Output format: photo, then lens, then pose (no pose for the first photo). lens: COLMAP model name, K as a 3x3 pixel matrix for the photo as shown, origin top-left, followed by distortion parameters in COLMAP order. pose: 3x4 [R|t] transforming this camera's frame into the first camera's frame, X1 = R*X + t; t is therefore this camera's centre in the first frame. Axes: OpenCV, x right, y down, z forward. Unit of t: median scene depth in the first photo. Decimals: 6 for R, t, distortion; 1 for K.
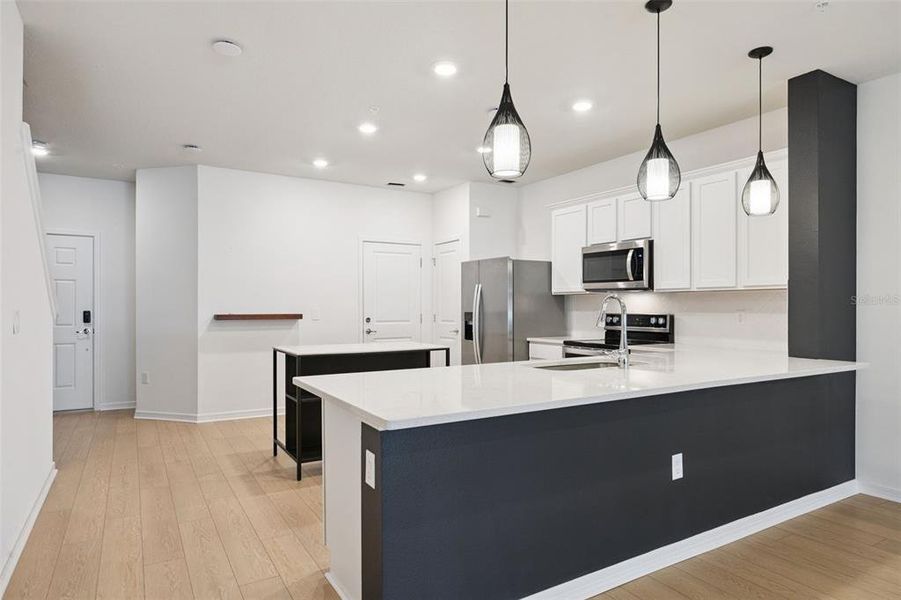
lens RADIAL K [[530.1, 0, 448.8], [0, 530.1, 306.0], [0, 0, 1]] dist [0.000008, -0.005364]
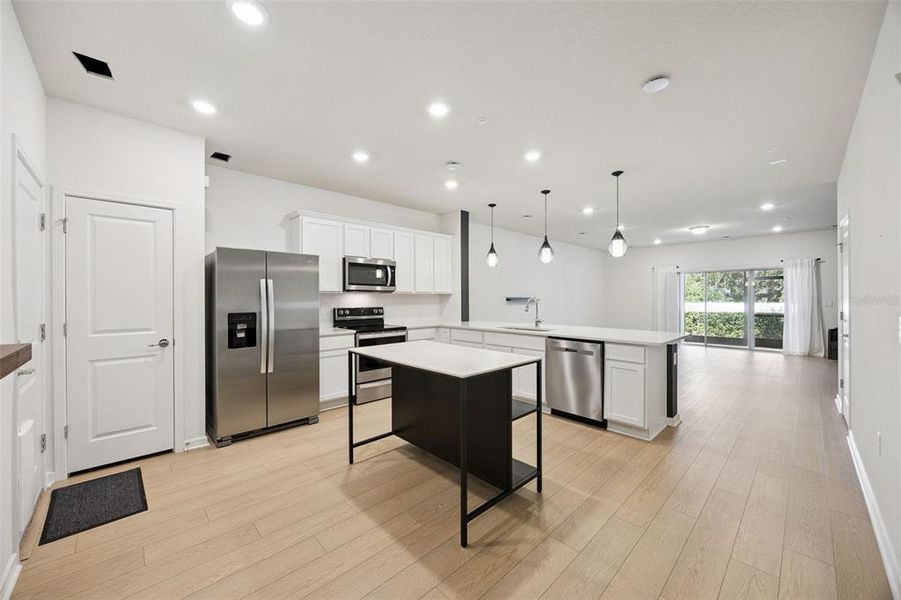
lens RADIAL K [[341.2, 0, 447.5], [0, 341.2, 298.3], [0, 0, 1]] dist [-0.005166, 0.000307]
pose [[-0.214306, -0.001942, 0.976765, -0.614115], [0.002235, 0.999994, 0.002479, -0.012301], [-0.976764, 0.002715, -0.214300, 0.943914]]
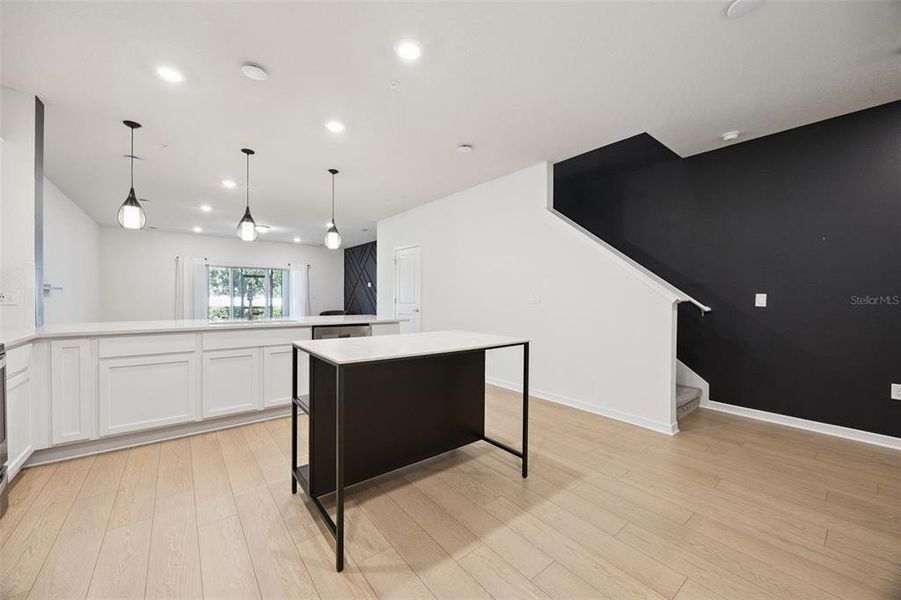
lens RADIAL K [[341.2, 0, 450.9], [0, 341.2, 300.1], [0, 0, 1]] dist [-0.005166, 0.000307]
pose [[-0.990024, -0.008358, -0.140654, -0.121518], [-0.009673, 0.999916, 0.008666, 0.012148], [0.140569, 0.009940, -0.990021, 1.270475]]
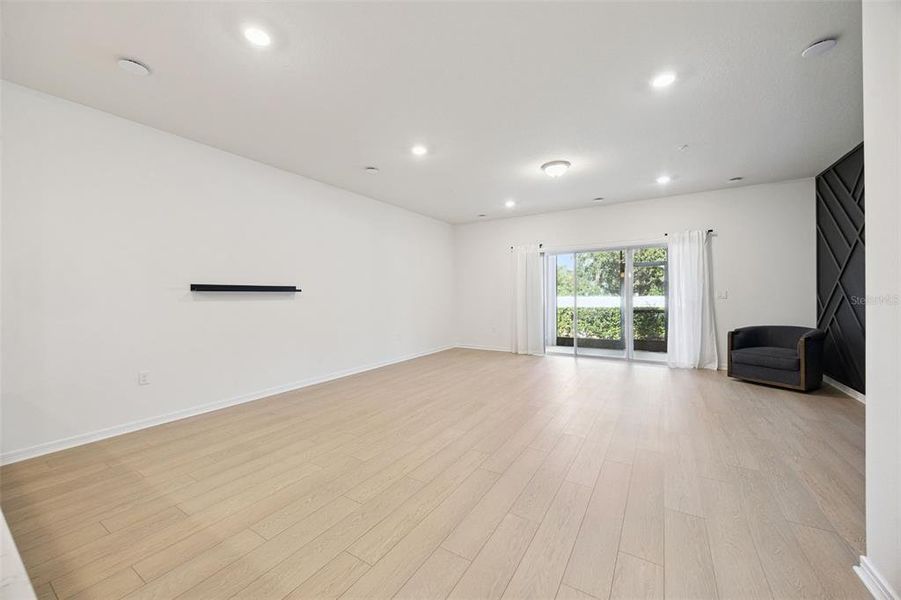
lens RADIAL K [[341.2, 0, 447.8], [0, 341.2, 296.2], [0, 0, 1]] dist [-0.005166, 0.000307]
pose [[-0.448621, -0.001003, 0.893721, -0.110395], [0.007224, 0.999963, 0.004748, 0.012366], [-0.893693, 0.008587, -0.448597, 0.266804]]
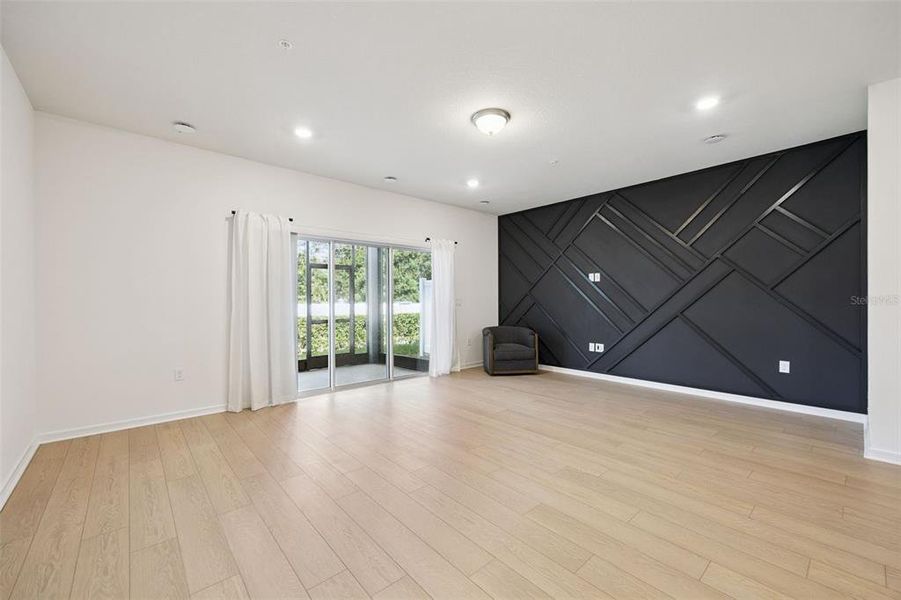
lens RADIAL K [[361.7, 0, 444.1], [0, 361.7, 301.8], [0, 0, 1]] dist [0.007225, 0.000078]
pose [[-0.985641, 0.000747, -0.168855, 0.664454], [0.000423, 0.999998, 0.001952, 0.015630], [0.168856, 0.001853, -0.985639, 0.251675]]
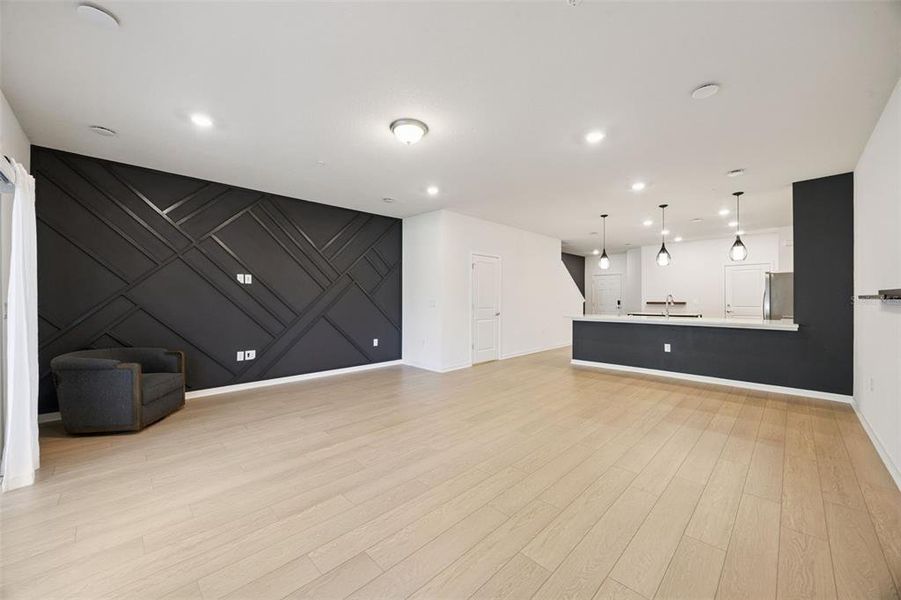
lens RADIAL K [[341.2, 0, 452.0], [0, 341.2, 300.8], [0, 0, 1]] dist [-0.005166, 0.000307]
pose [[0.243337, 0.001263, -0.969941, 1.057878], [0.002445, 0.999995, 0.001915, 0.004874], [0.969939, -0.002837, 0.243333, -0.385973]]
